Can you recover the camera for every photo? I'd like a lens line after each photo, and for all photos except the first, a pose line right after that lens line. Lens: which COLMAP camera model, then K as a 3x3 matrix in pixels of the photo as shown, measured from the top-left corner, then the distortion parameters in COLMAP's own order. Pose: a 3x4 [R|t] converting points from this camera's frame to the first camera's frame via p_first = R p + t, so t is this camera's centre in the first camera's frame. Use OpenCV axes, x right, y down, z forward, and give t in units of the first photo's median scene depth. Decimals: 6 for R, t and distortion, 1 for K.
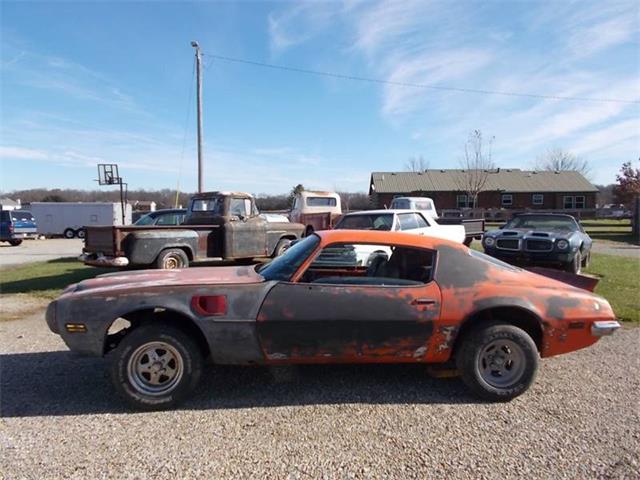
lens RADIAL K [[492.1, 0, 316.6], [0, 492.1, 238.6], [0, 0, 1]] dist [0.010835, -0.012058]
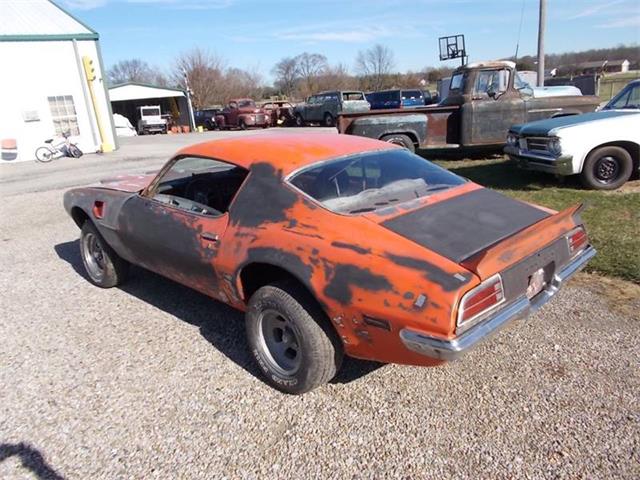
lens RADIAL K [[492.1, 0, 320.0], [0, 492.1, 244.1], [0, 0, 1]] dist [0.010835, -0.012058]
pose [[0.648628, 0.173868, -0.740980, 0.373638], [0.030946, 0.966728, 0.253928, -0.022523], [0.760476, -0.187635, 0.621667, 0.264070]]
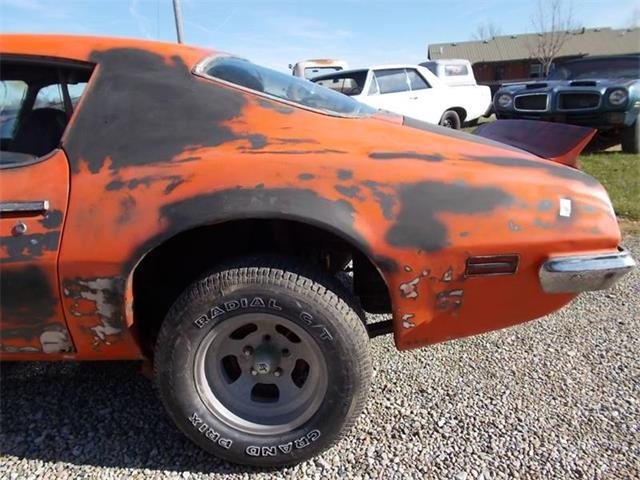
lens RADIAL K [[492.1, 0, 321.3], [0, 492.1, 241.9], [0, 0, 1]] dist [0.010835, -0.012058]
pose [[0.990178, -0.018697, -0.138557, 0.194682], [0.048738, 0.975015, 0.216727, 0.034610], [0.131042, -0.221351, 0.966350, 0.282157]]
